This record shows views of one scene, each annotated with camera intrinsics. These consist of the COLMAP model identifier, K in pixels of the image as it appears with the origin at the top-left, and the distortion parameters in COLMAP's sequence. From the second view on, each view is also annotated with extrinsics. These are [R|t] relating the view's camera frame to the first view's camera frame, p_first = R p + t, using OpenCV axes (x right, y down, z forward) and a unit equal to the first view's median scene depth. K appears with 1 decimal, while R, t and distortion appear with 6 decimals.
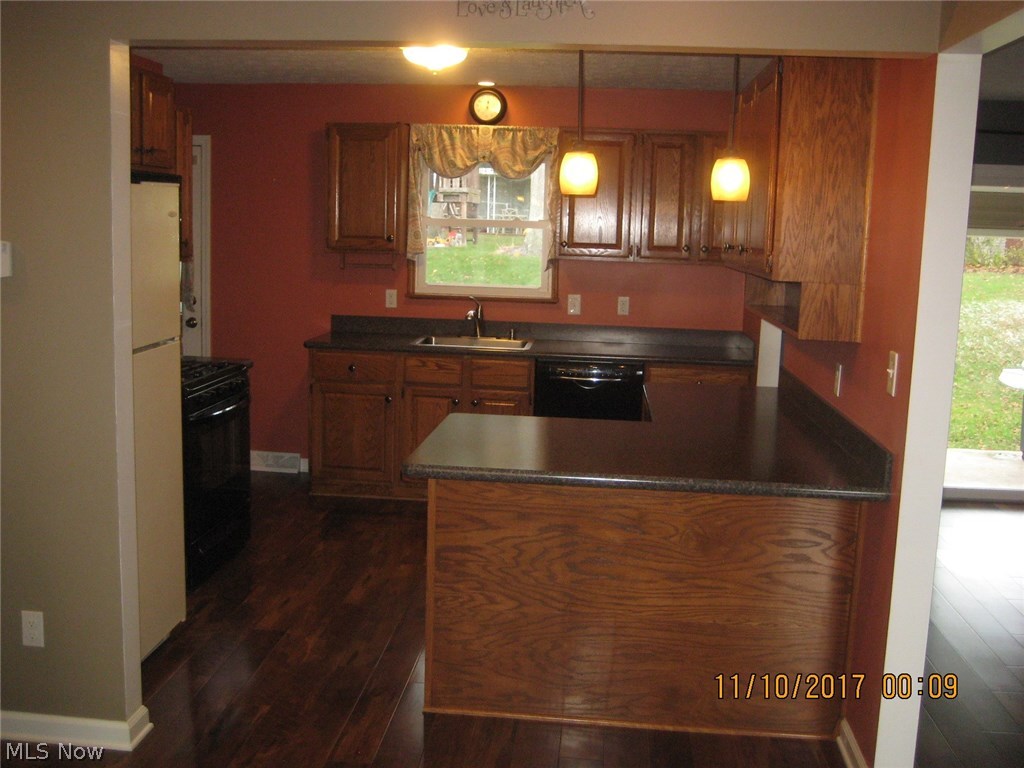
lens RADIAL K [[1075.0, 0, 512.0], [0, 1075.0, 384.0], [0, 0, 1]] dist [-0.164963, 0.220762]
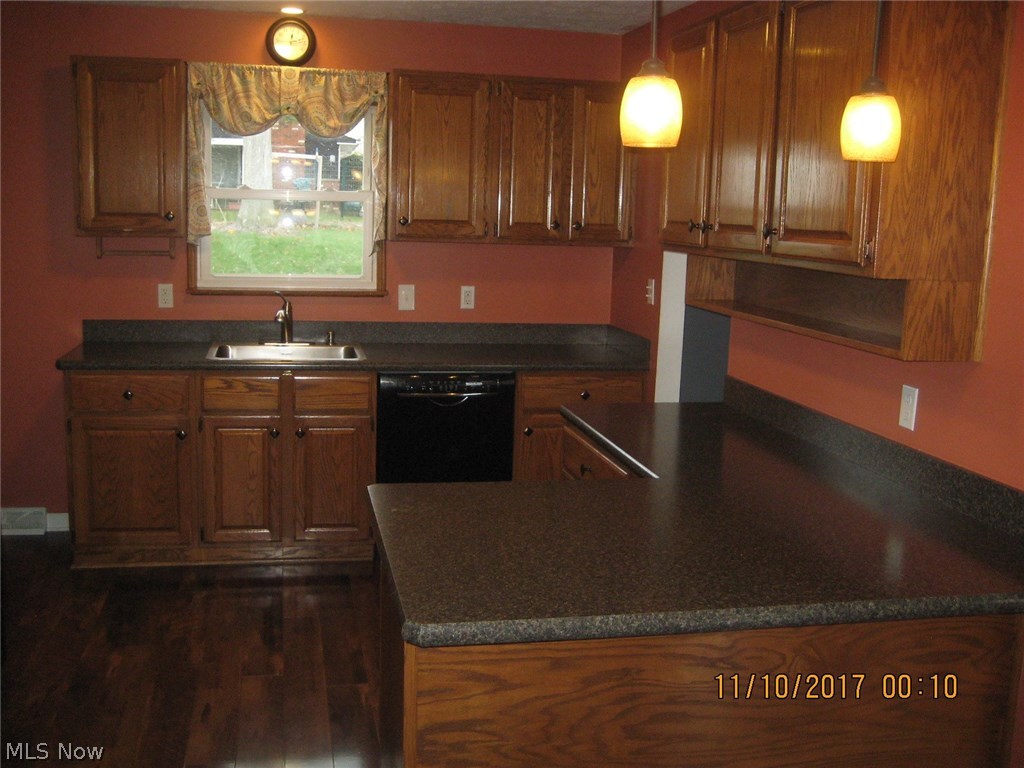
lens RADIAL K [[1075.0, 0, 512.0], [0, 1075.0, 384.0], [0, 0, 1]] dist [-0.164963, 0.220762]
pose [[0.956651, -0.046510, 0.287500, -0.102268], [0.039282, 0.998751, 0.030861, -0.033018], [-0.288576, -0.018229, 0.957283, 0.229100]]
